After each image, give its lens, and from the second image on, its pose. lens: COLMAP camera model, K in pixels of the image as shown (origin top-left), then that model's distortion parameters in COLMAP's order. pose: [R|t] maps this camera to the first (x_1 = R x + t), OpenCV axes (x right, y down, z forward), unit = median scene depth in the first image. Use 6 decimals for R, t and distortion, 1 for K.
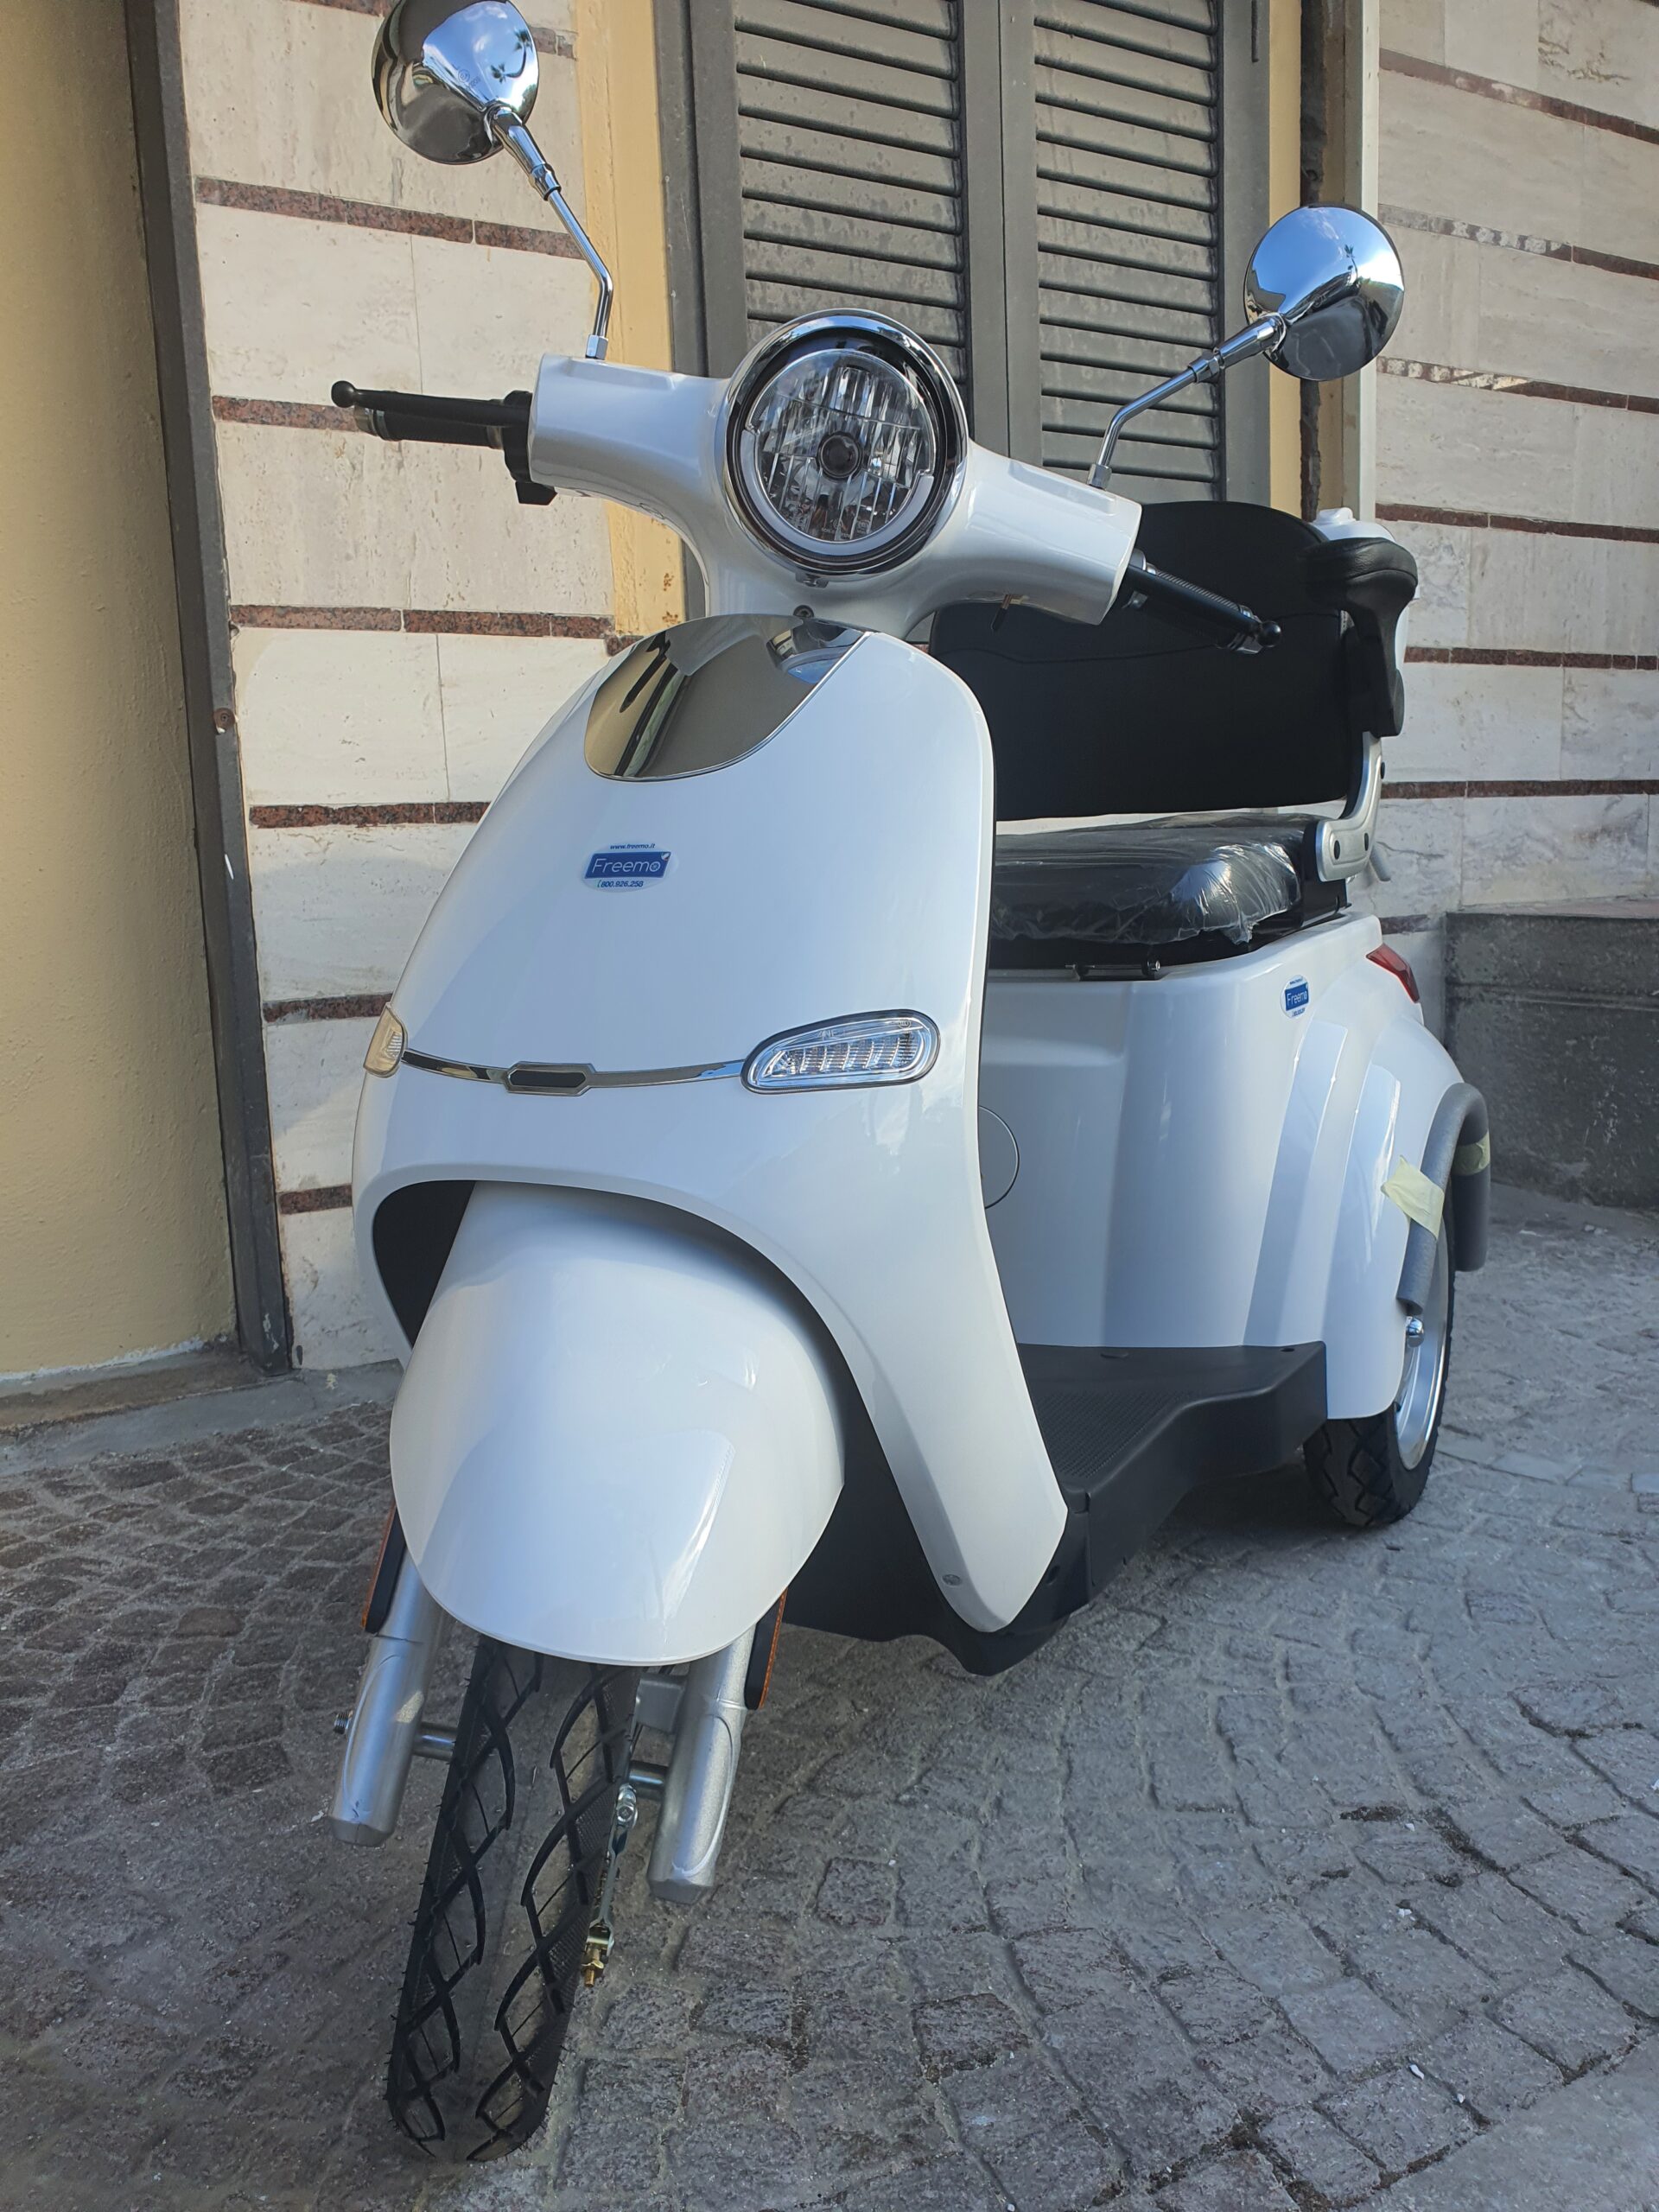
lens RADIAL K [[1737.2, 0, 832.9], [0, 1737.2, 1099.9], [0, 0, 1]] dist [-0.010493, 0.029023]
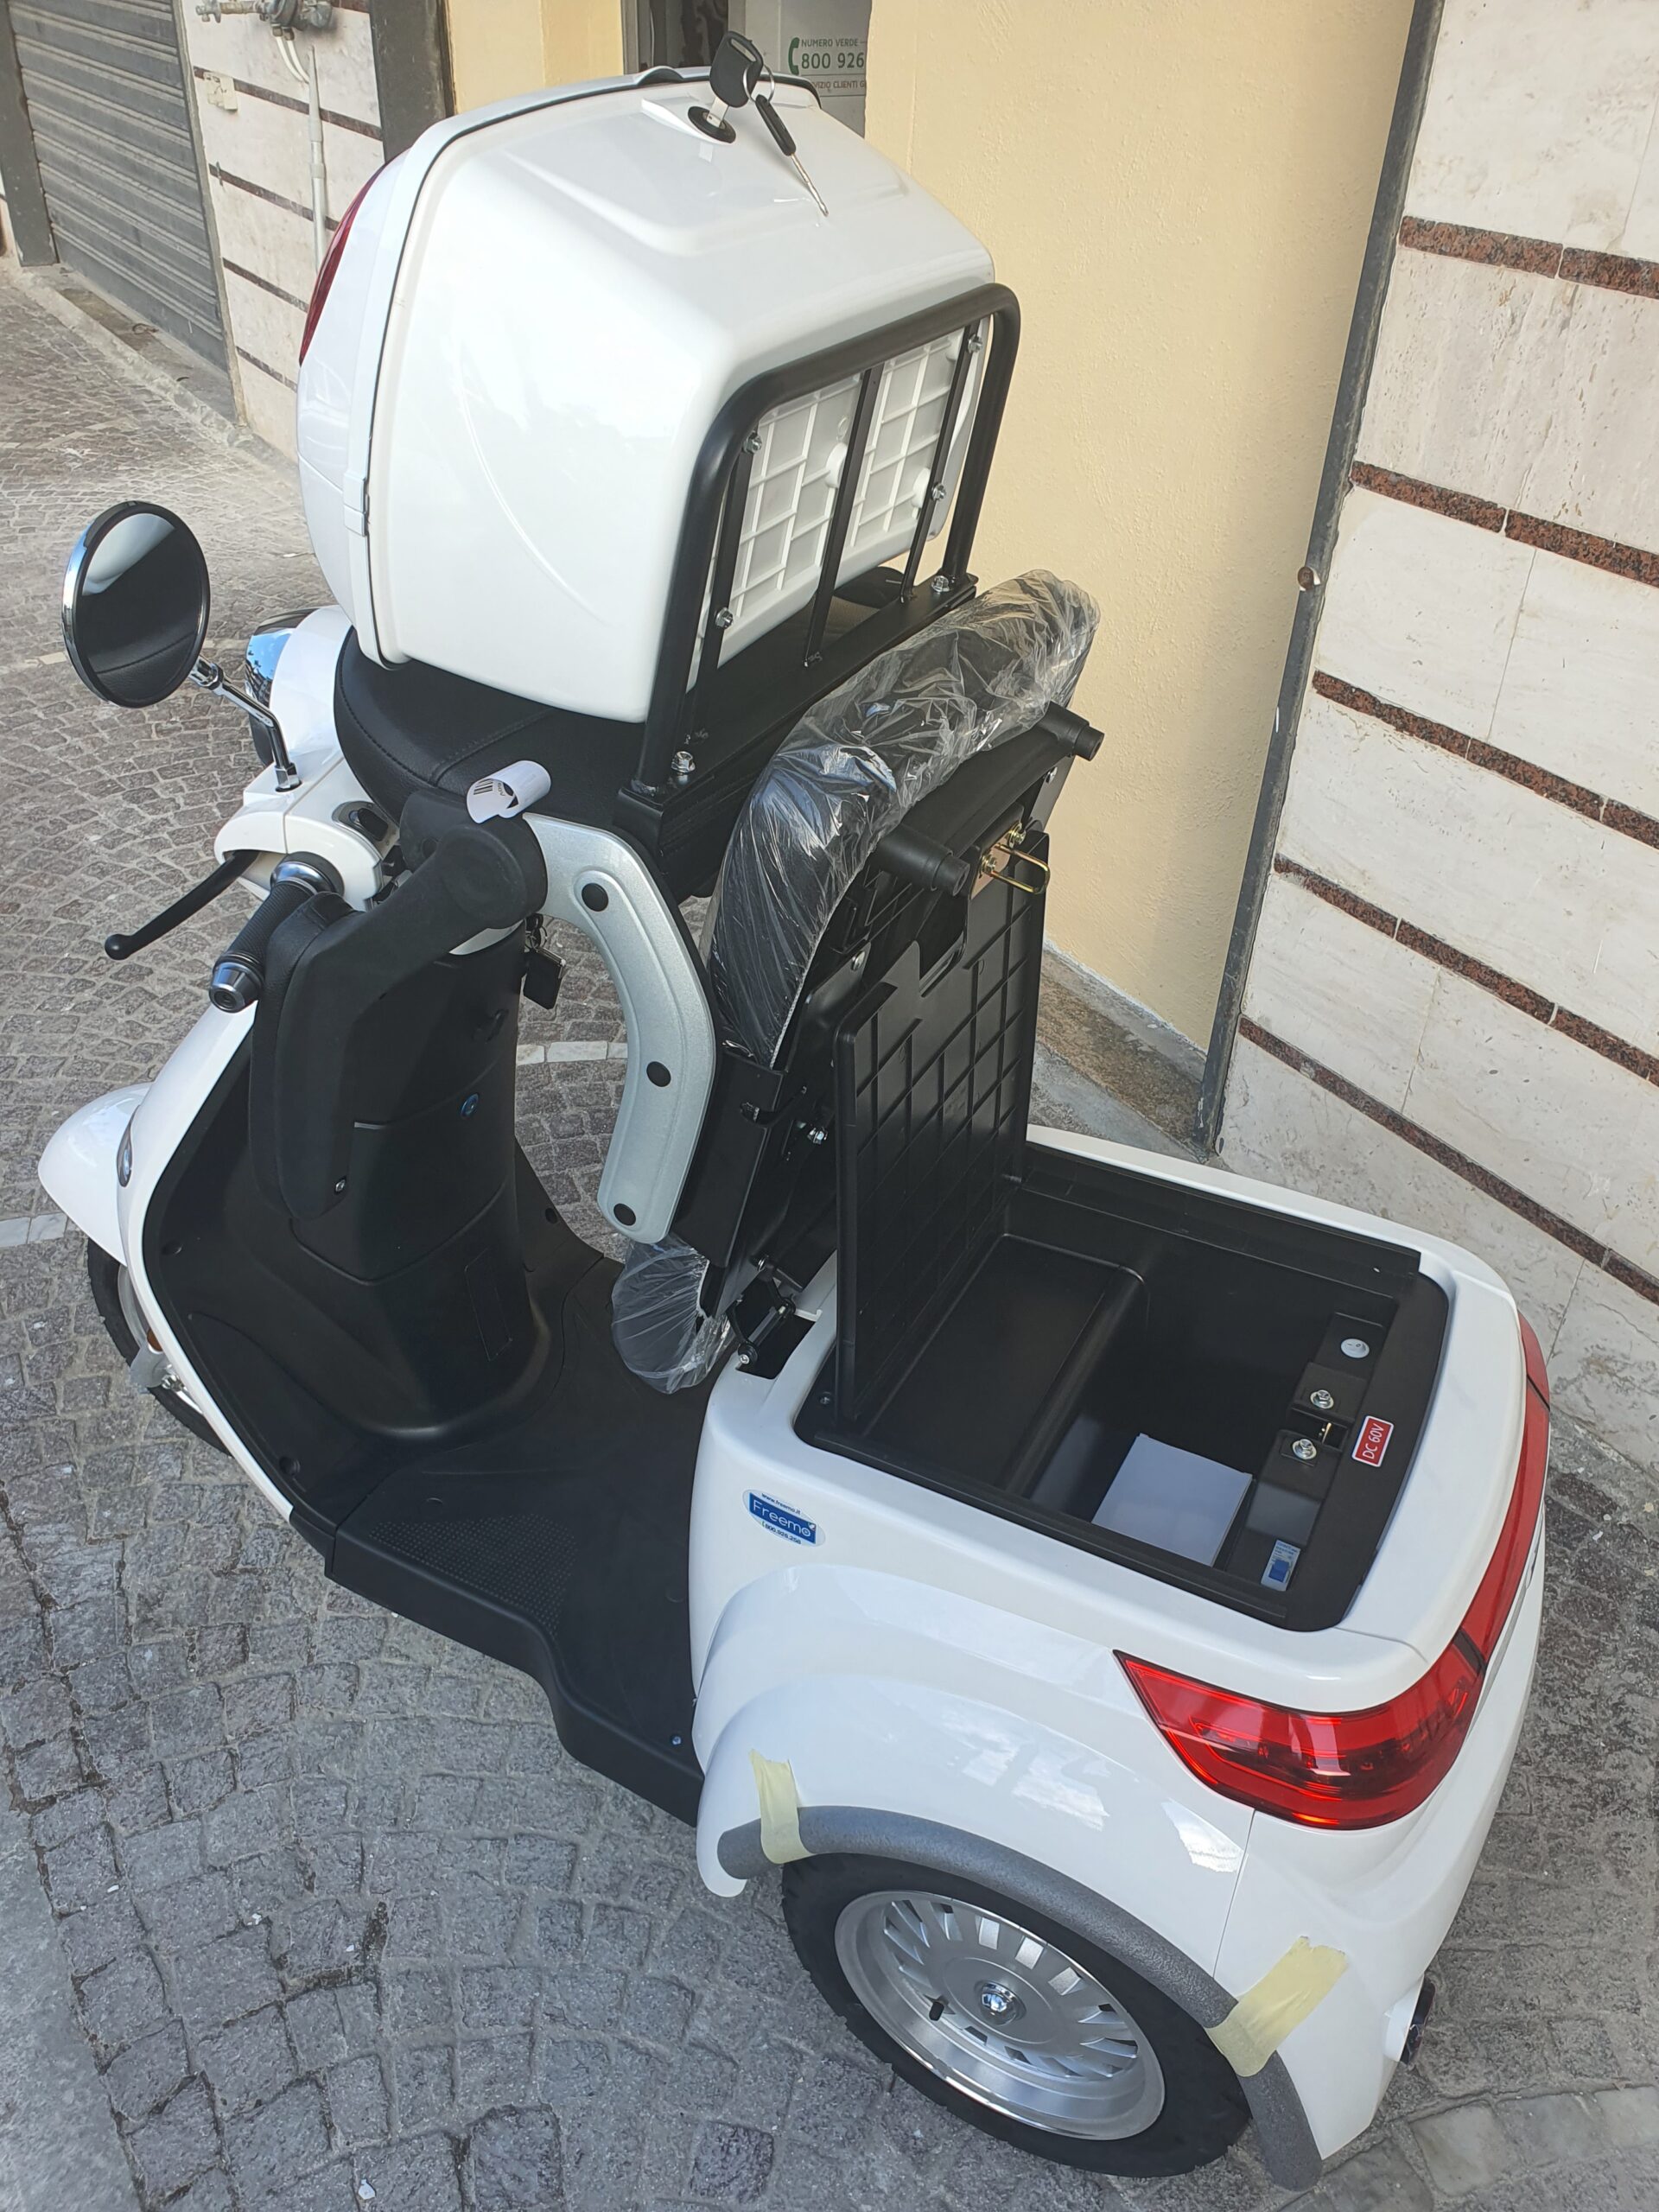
lens RADIAL K [[1737.2, 0, 837.7], [0, 1737.2, 1096.0], [0, 0, 1]] dist [-0.010493, 0.029023]
pose [[0.054207, 0.597304, -0.800181, 0.611944], [-0.180979, 0.793964, 0.580403, -0.534781], [0.981992, 0.113354, 0.151138, 0.672244]]
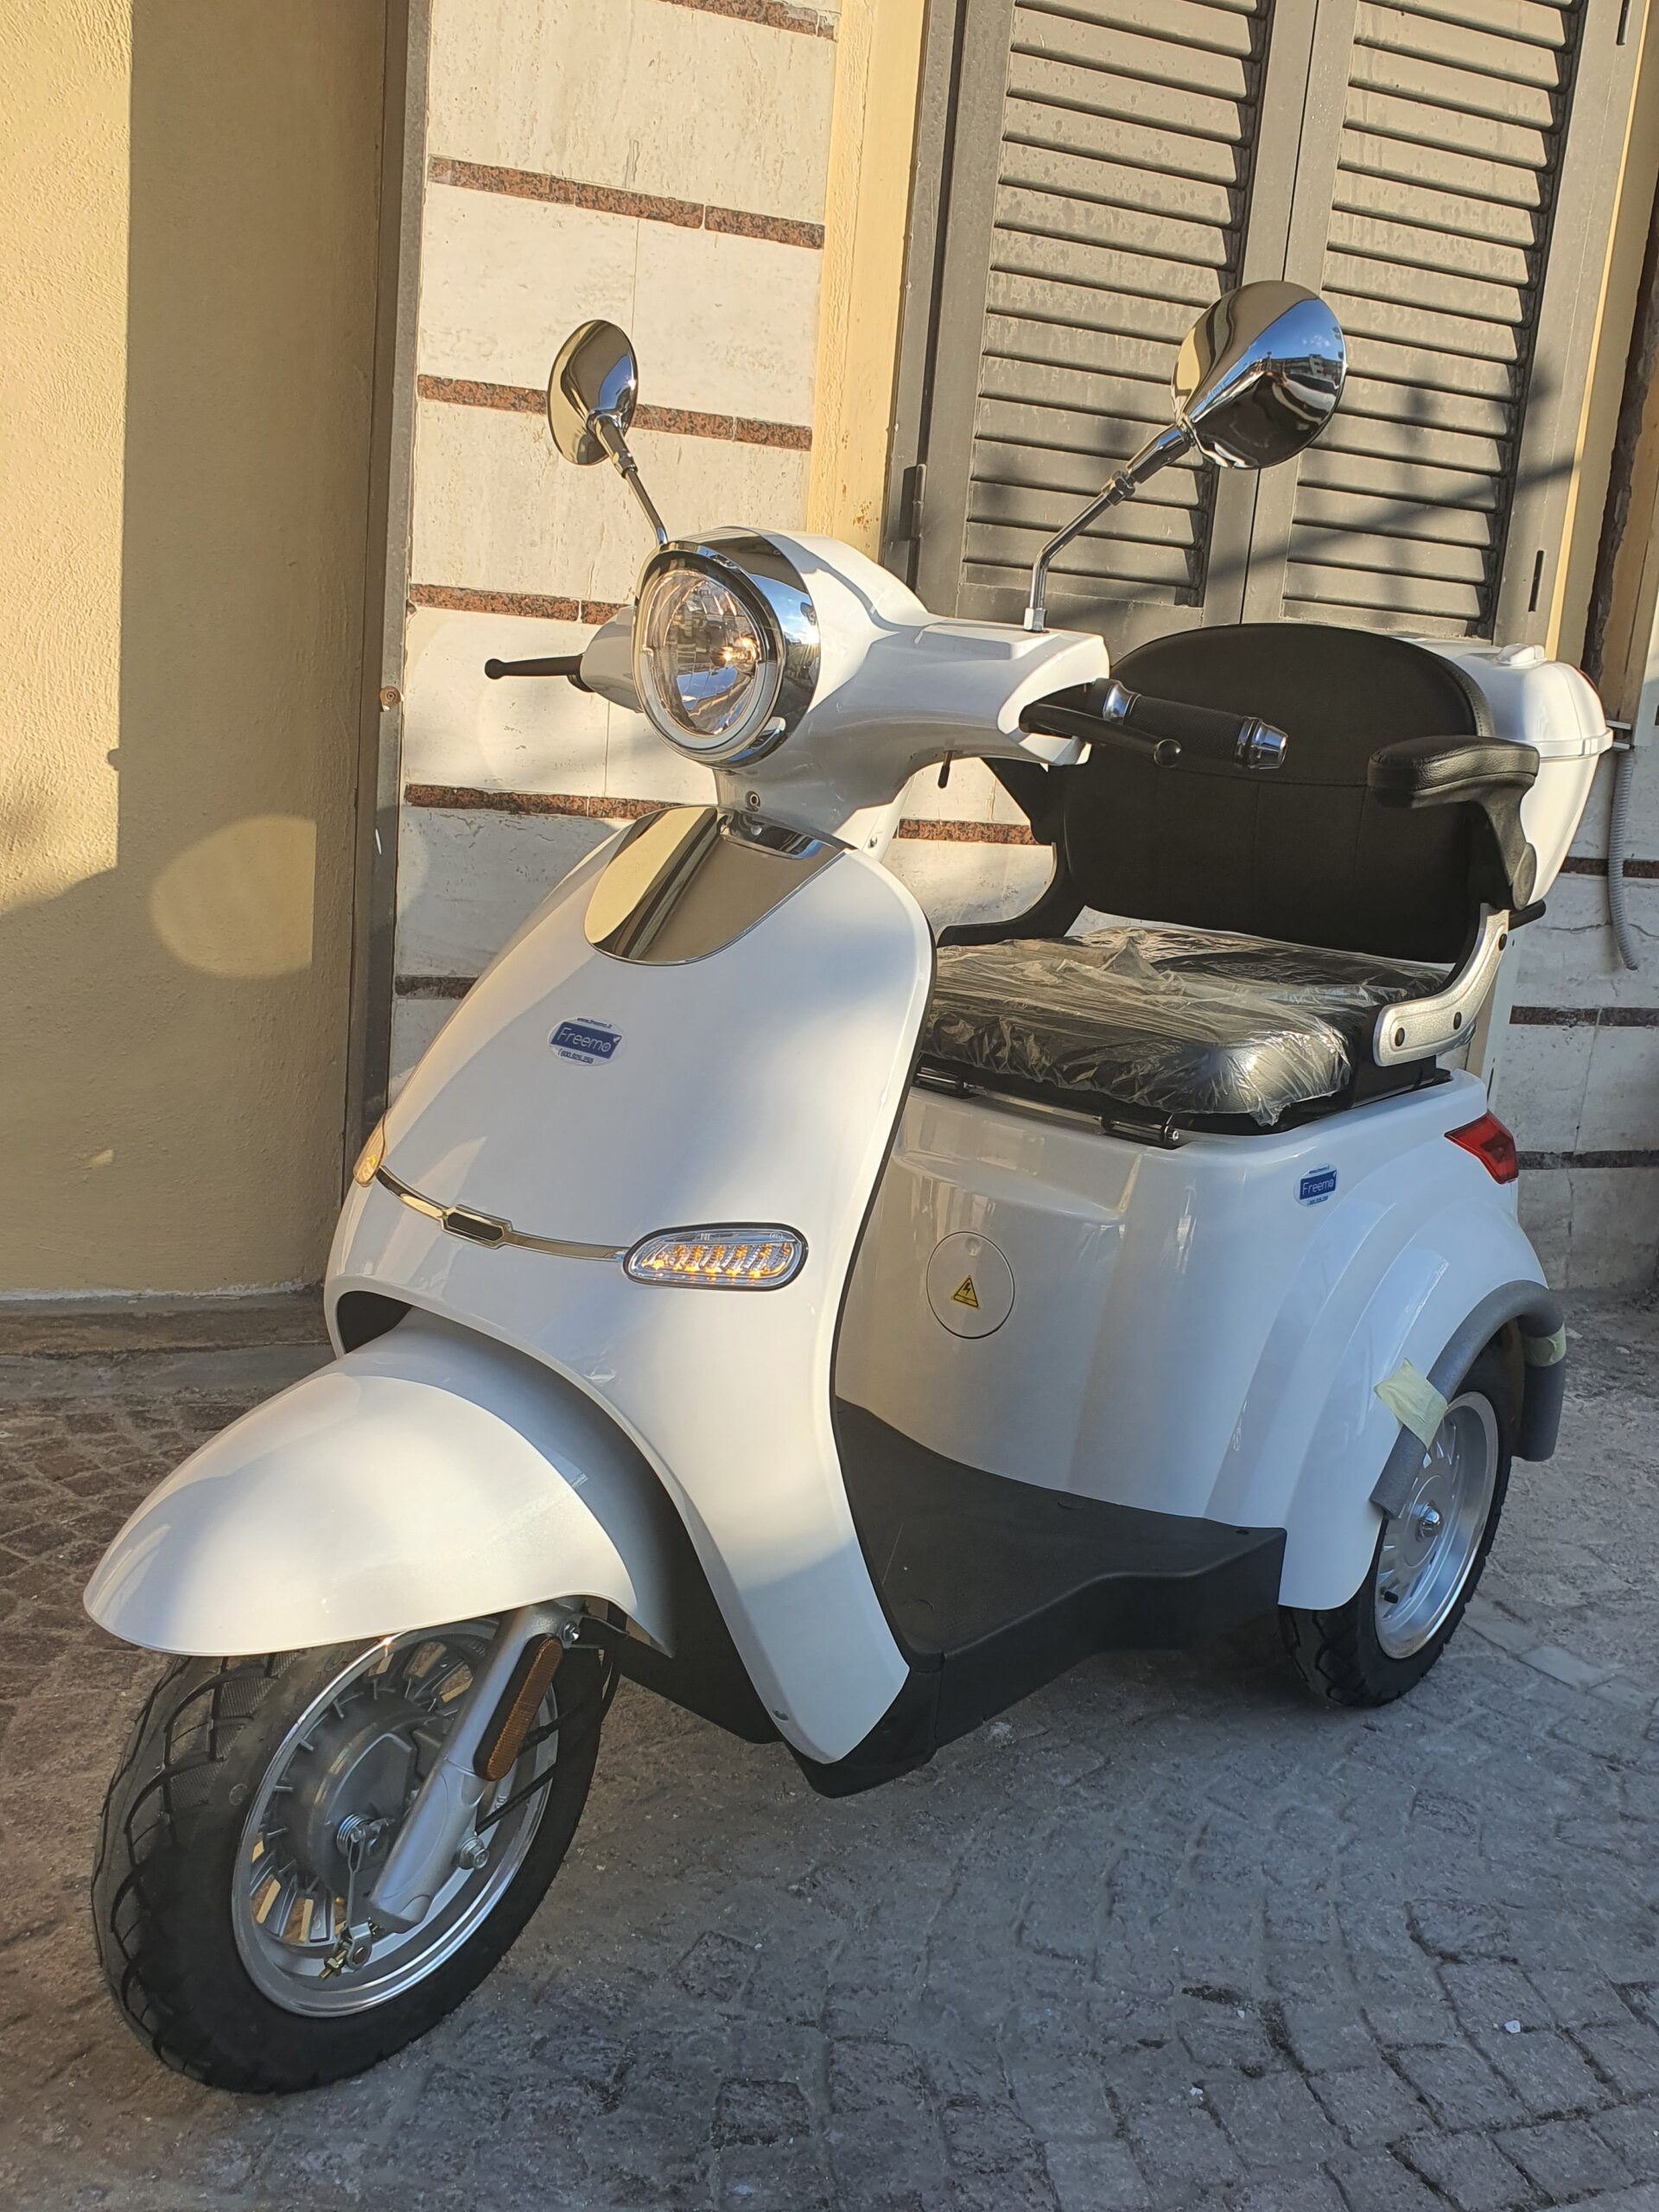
lens RADIAL K [[1998.7, 0, 859.2], [0, 1998.7, 1103.4], [0, 0, 1]] dist [0.001107, 0.001809]
pose [[0.980013, 0.152957, -0.127193, 0.107568], [-0.145015, 0.986980, 0.069572, -0.113195], [0.136178, -0.049736, 0.989435, -0.133551]]
